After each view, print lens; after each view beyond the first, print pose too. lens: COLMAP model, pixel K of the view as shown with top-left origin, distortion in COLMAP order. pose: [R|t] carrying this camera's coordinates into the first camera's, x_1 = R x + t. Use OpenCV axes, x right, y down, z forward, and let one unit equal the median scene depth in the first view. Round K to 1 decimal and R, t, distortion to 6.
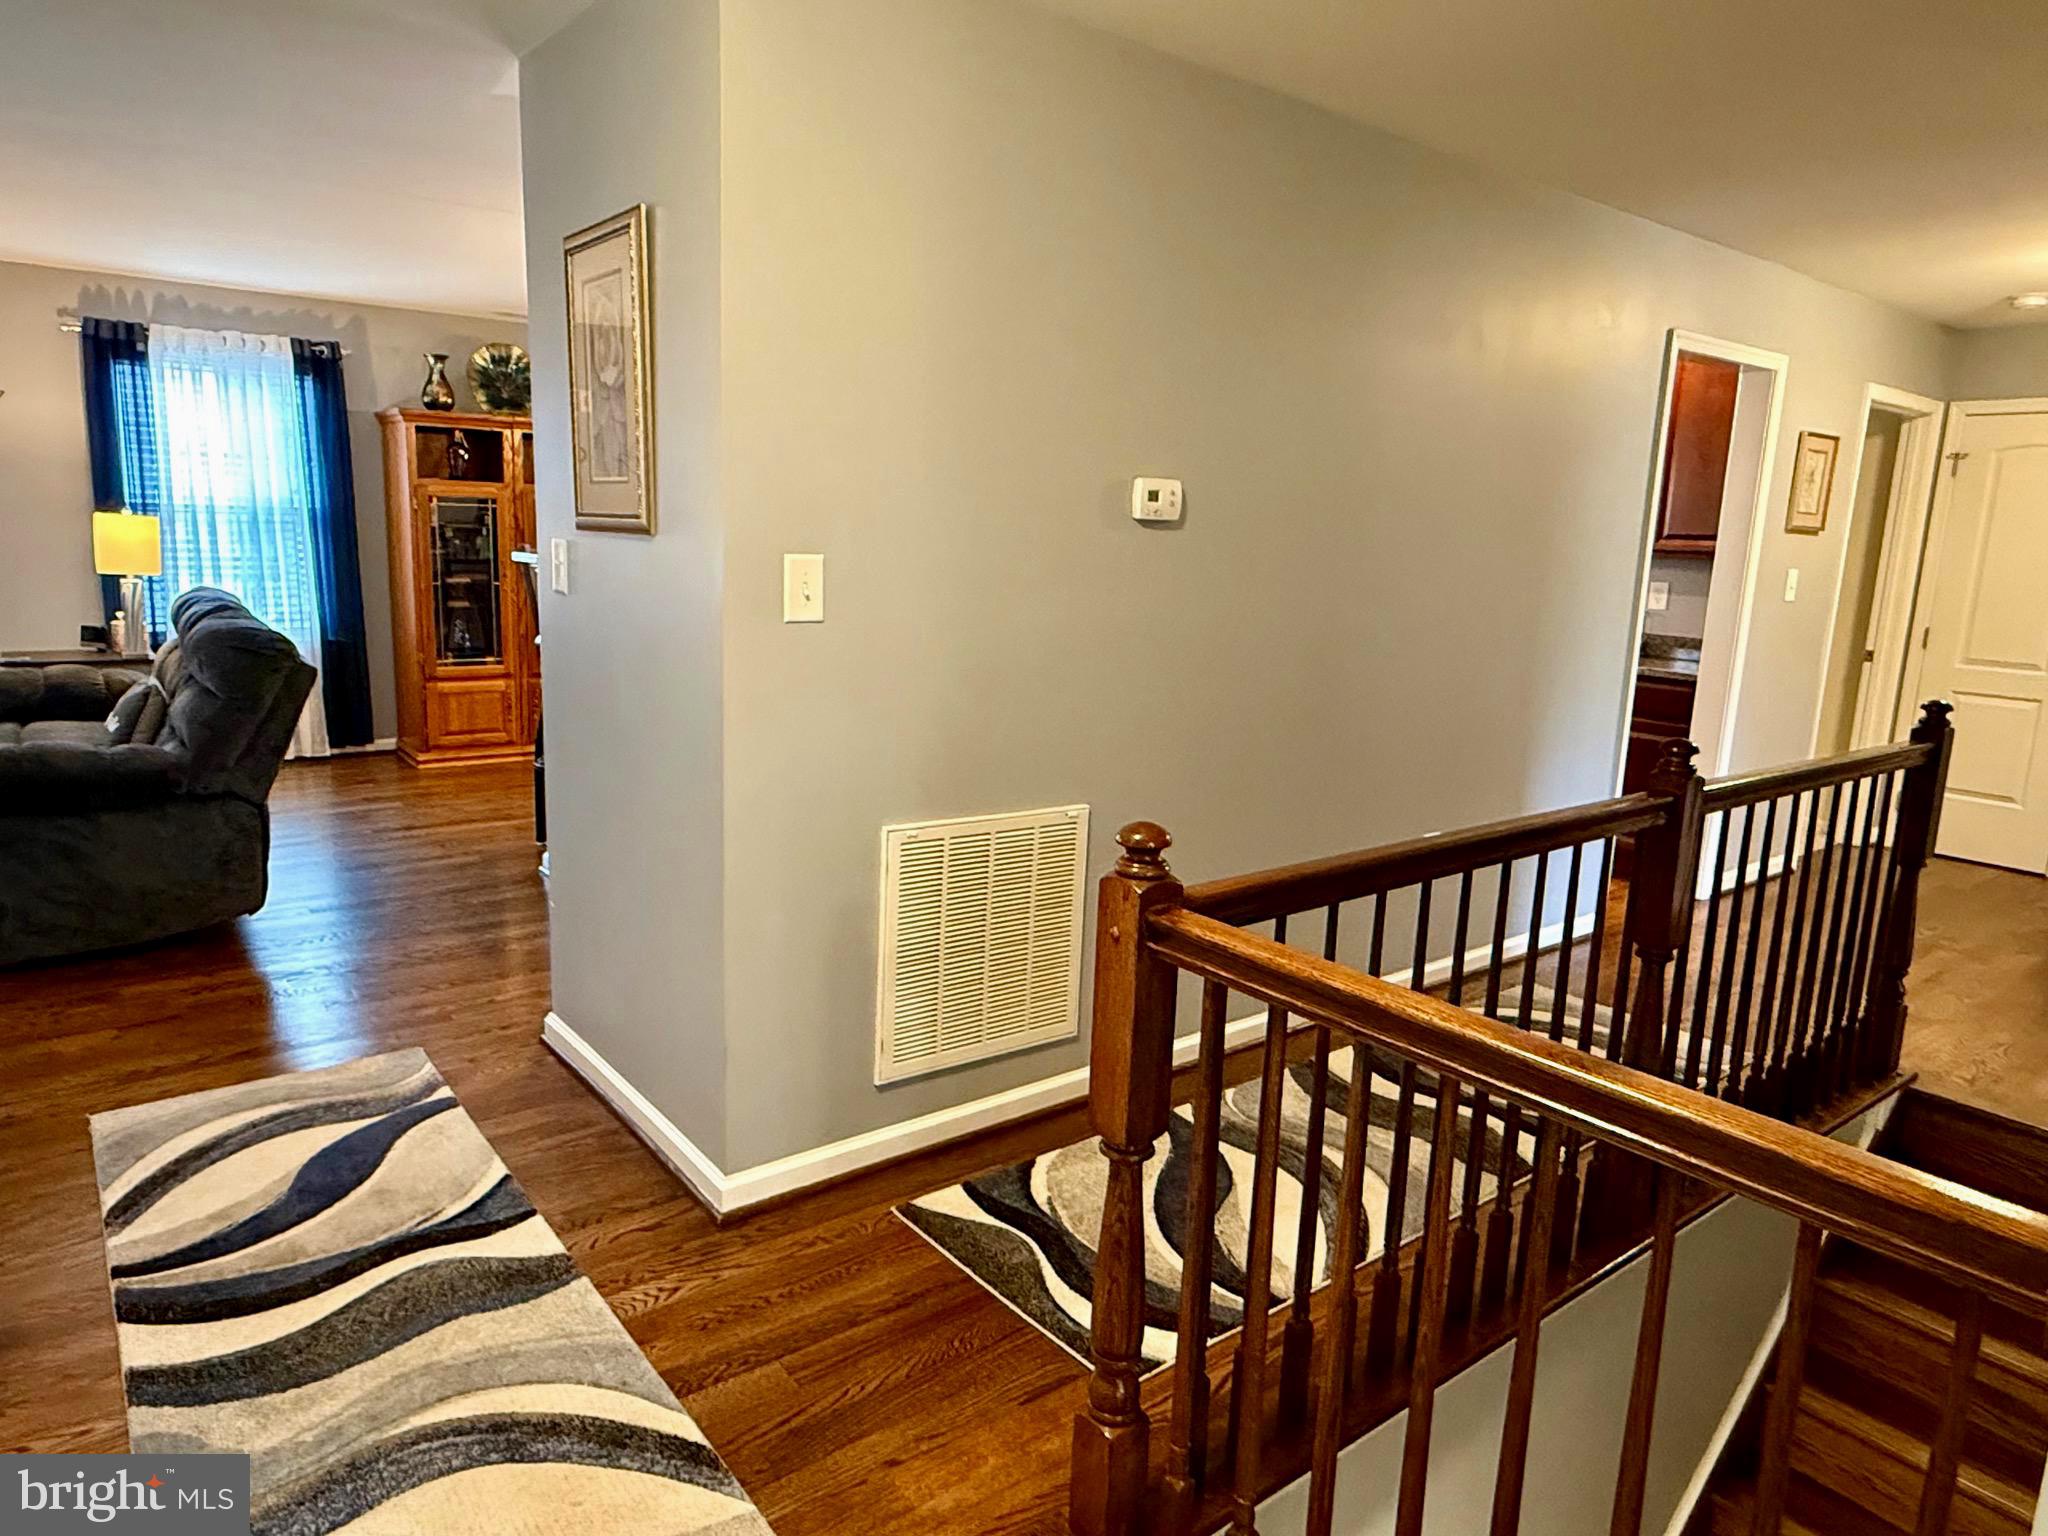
lens RADIAL K [[1274.2, 0, 1018.2], [0, 1274.2, 762.4], [0, 0, 1]] dist [-0.000207, 0.000676]
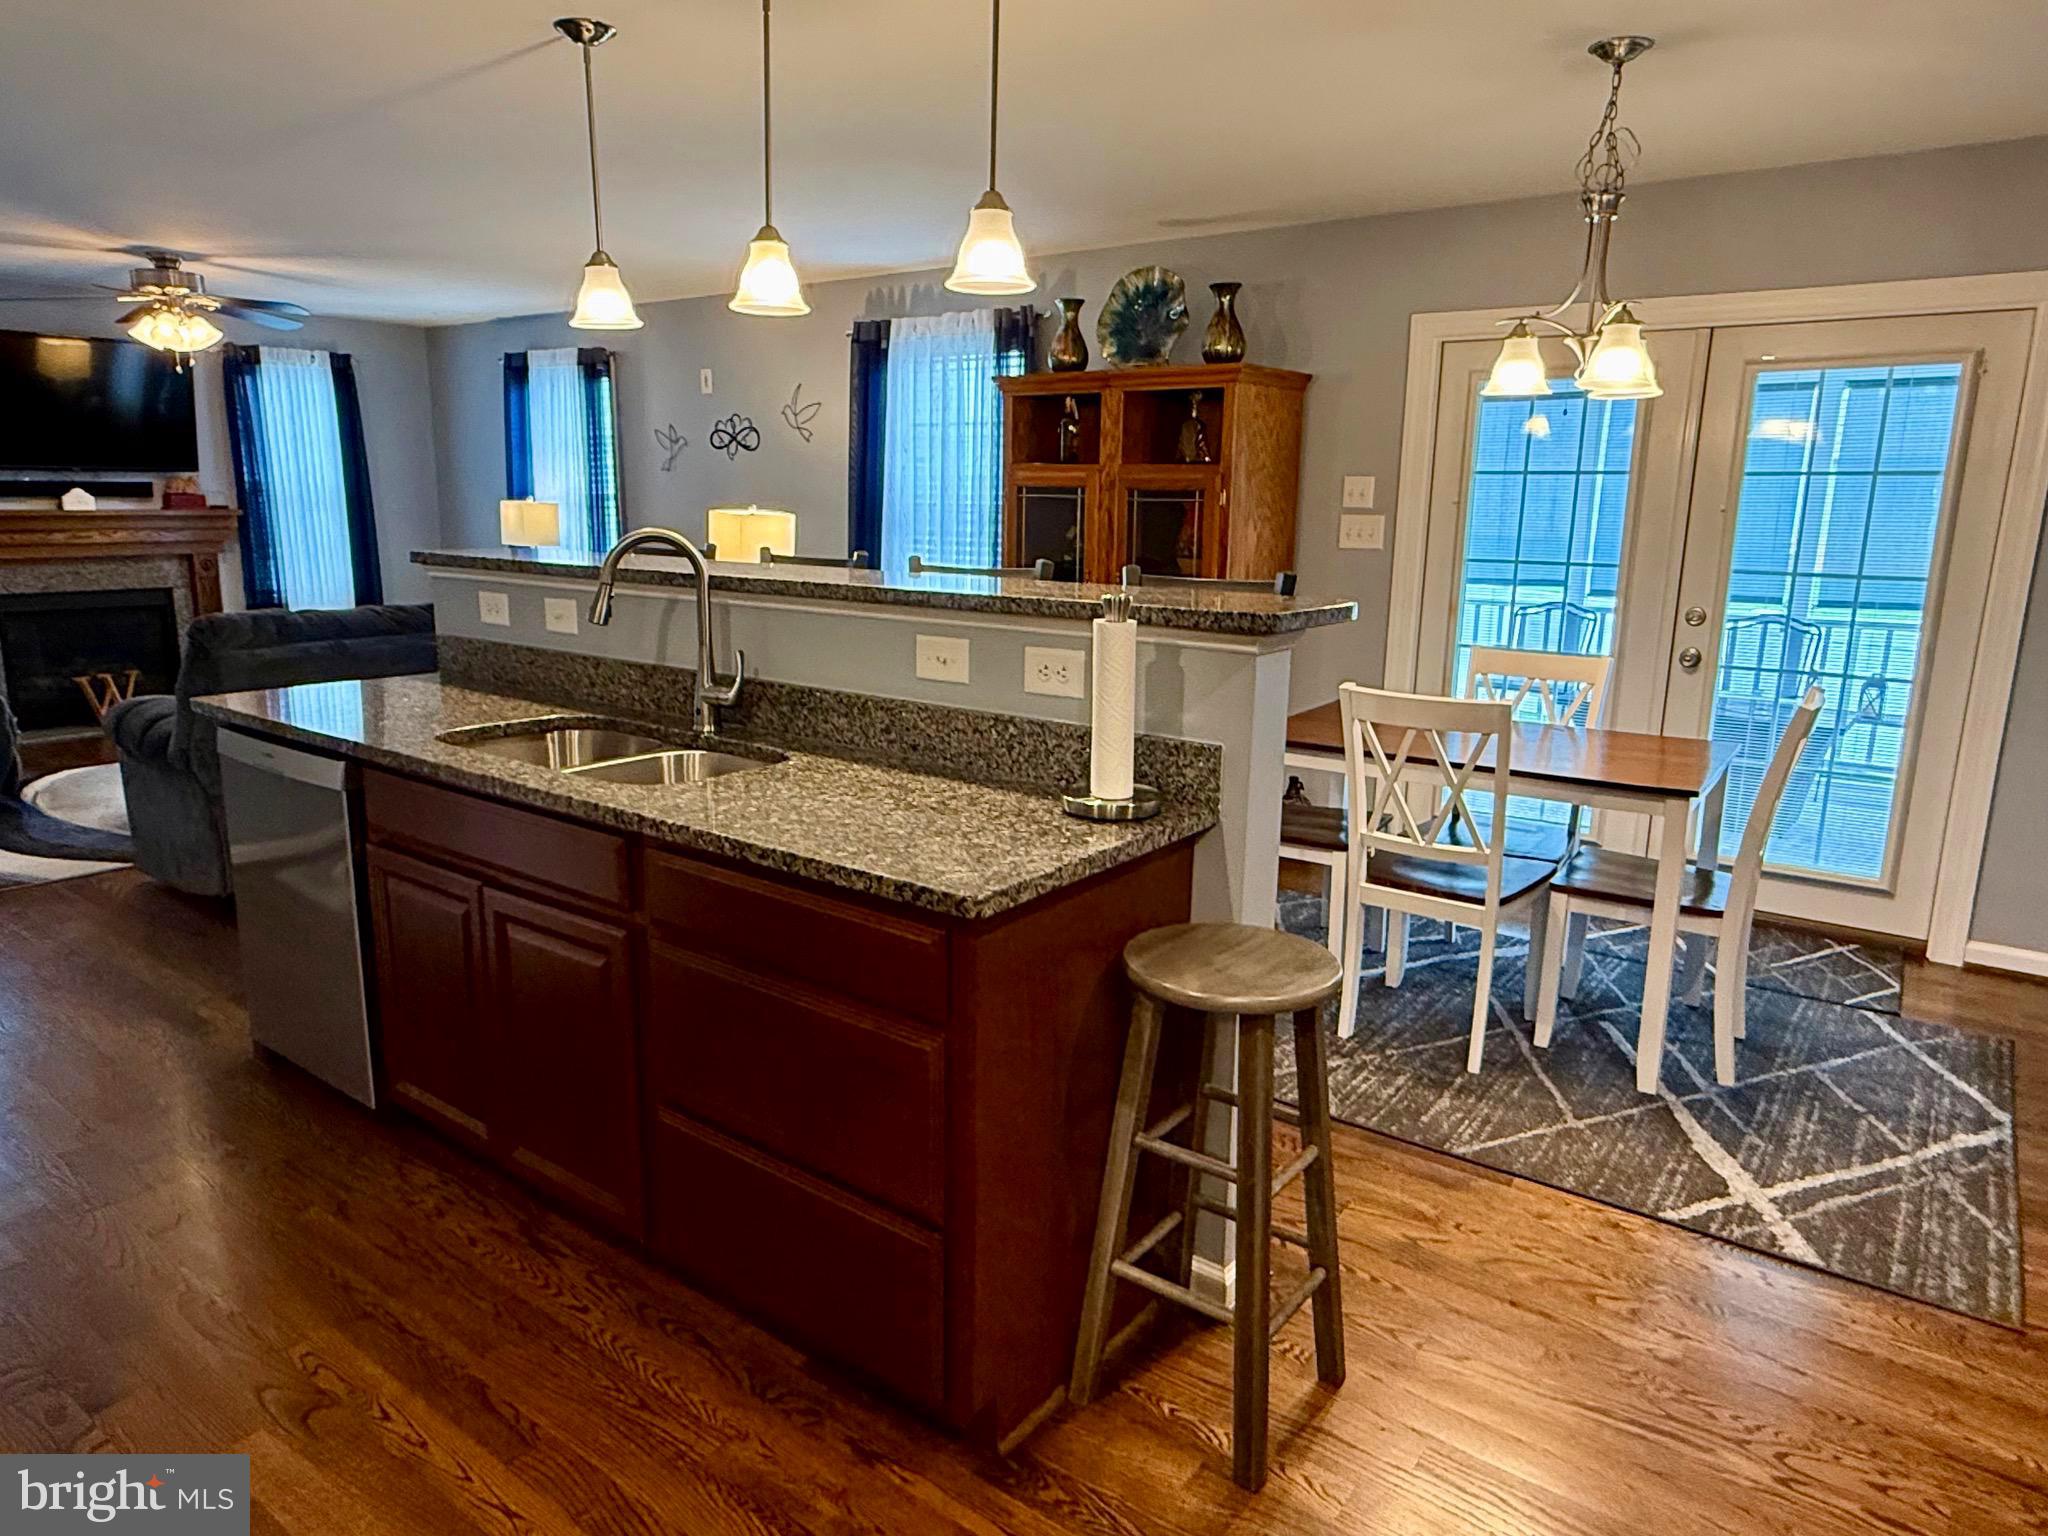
lens RADIAL K [[1274.2, 0, 1016.9], [0, 1274.2, 760.0], [0, 0, 1]] dist [-0.000207, 0.000676]
pose [[0.262066, 0.170229, -0.949918, 0.303706], [-0.180857, 0.975543, 0.124926, -0.137718], [0.947952, 0.139061, 0.286443, 0.774013]]
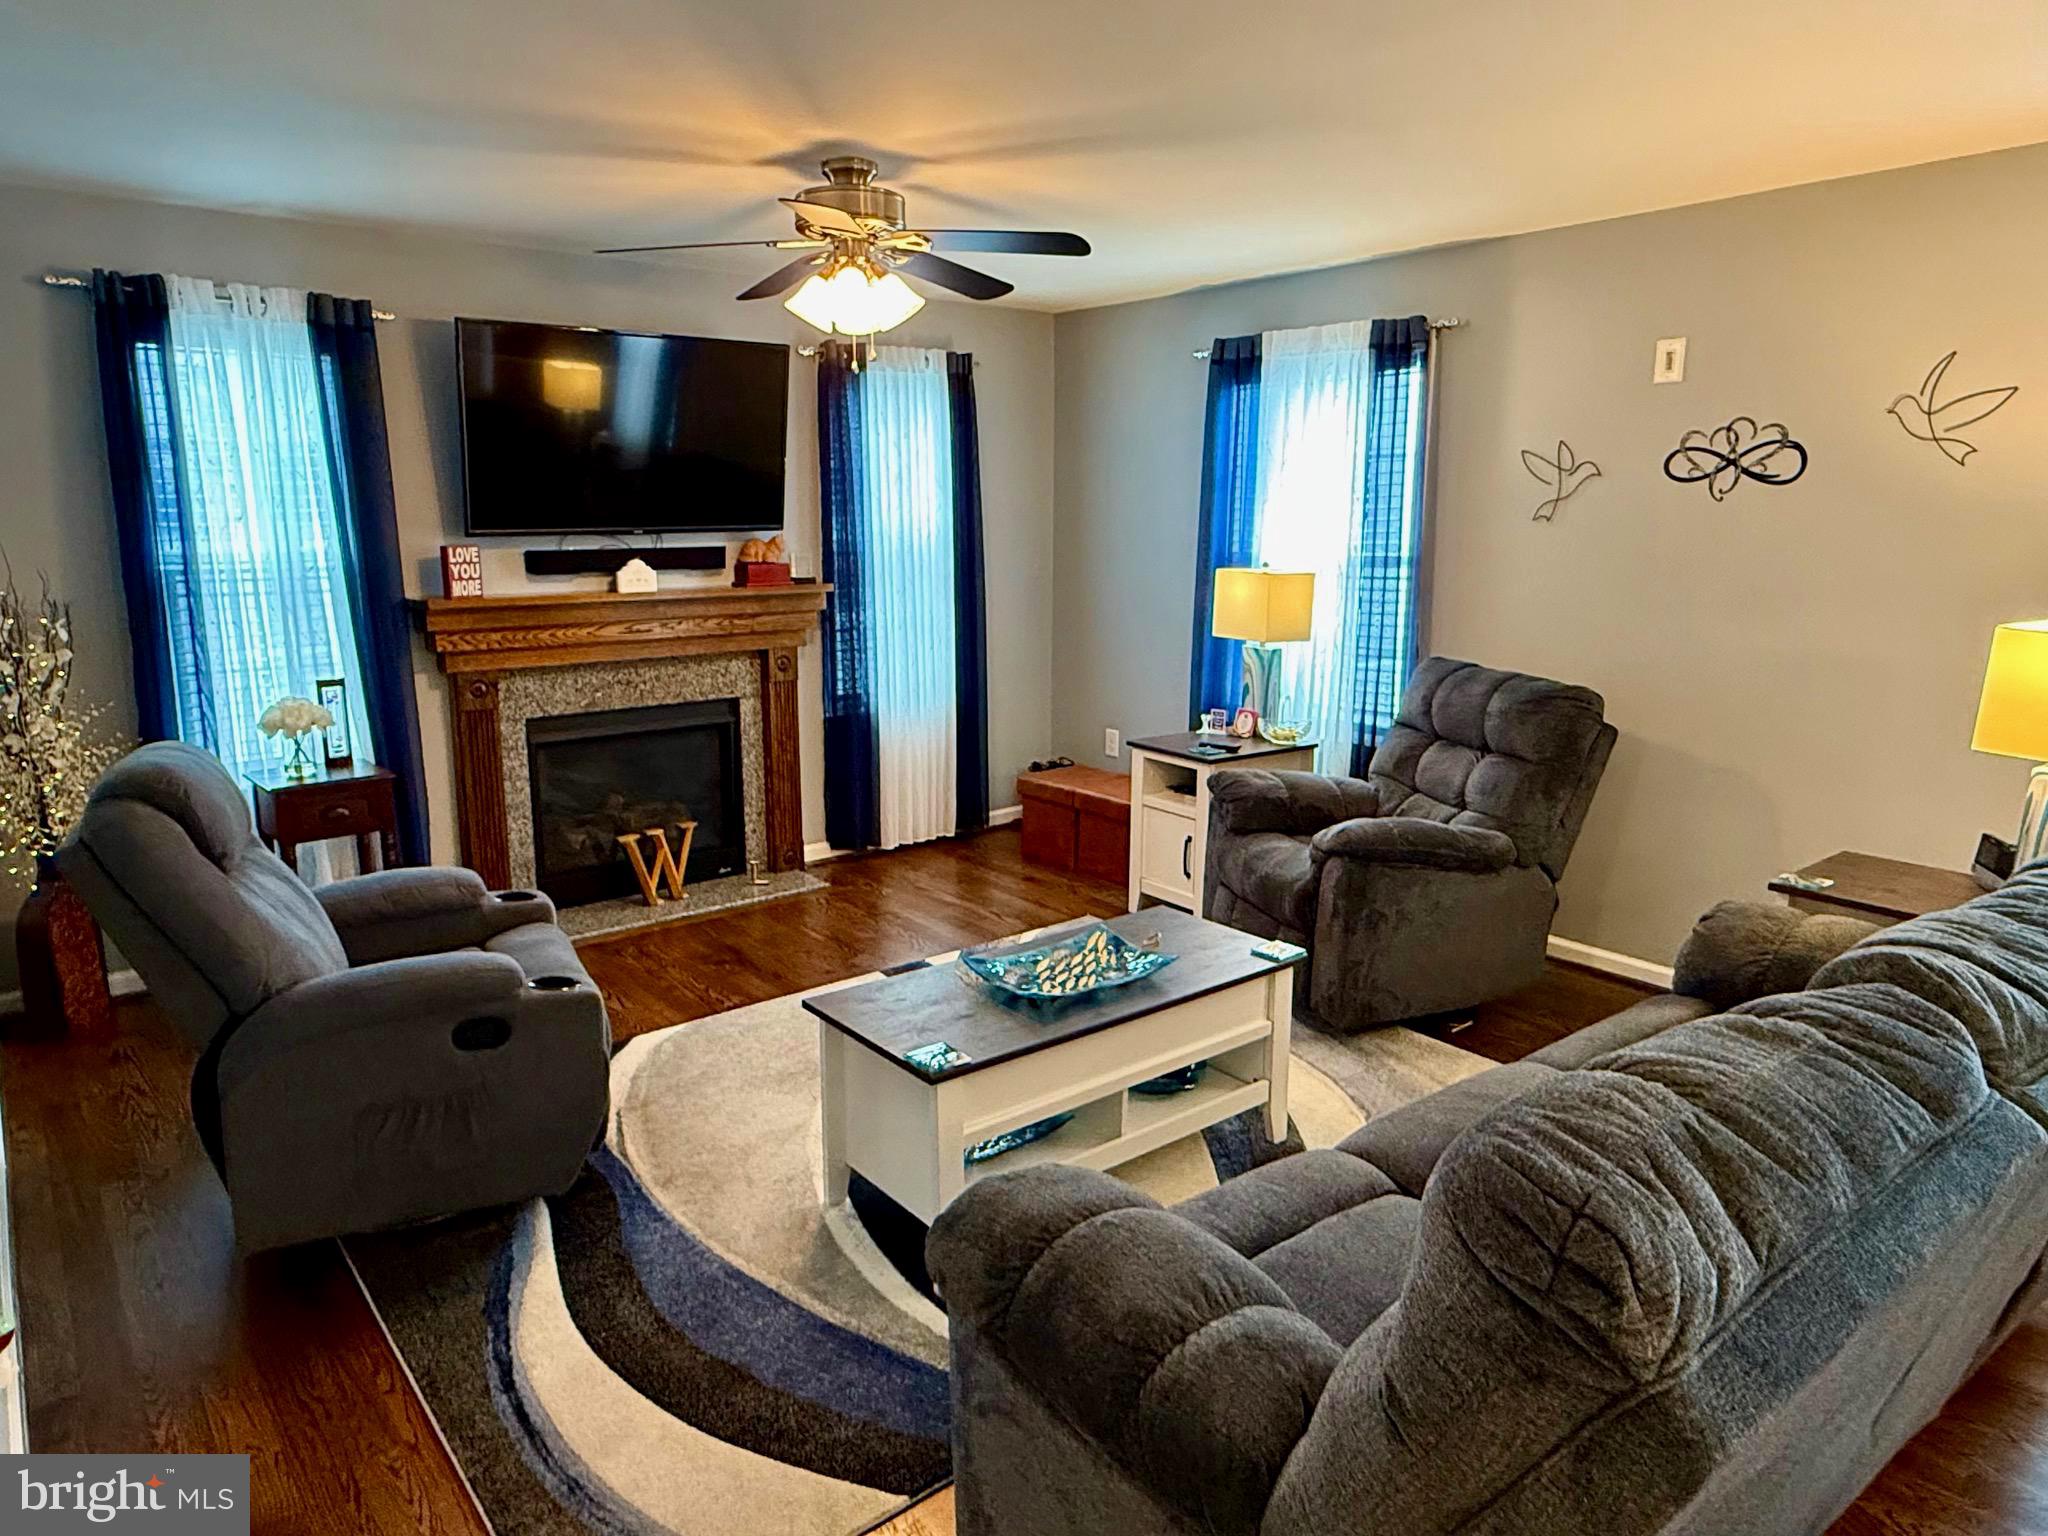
lens RADIAL K [[1274.2, 0, 1019.3], [0, 1274.2, 760.6], [0, 0, 1]] dist [-0.000207, 0.000676]
pose [[0.018728, 0.161330, -0.986723, -0.207648], [-0.180019, 0.971312, 0.155393, -0.125048], [0.983485, 0.174719, 0.047233, 0.507576]]
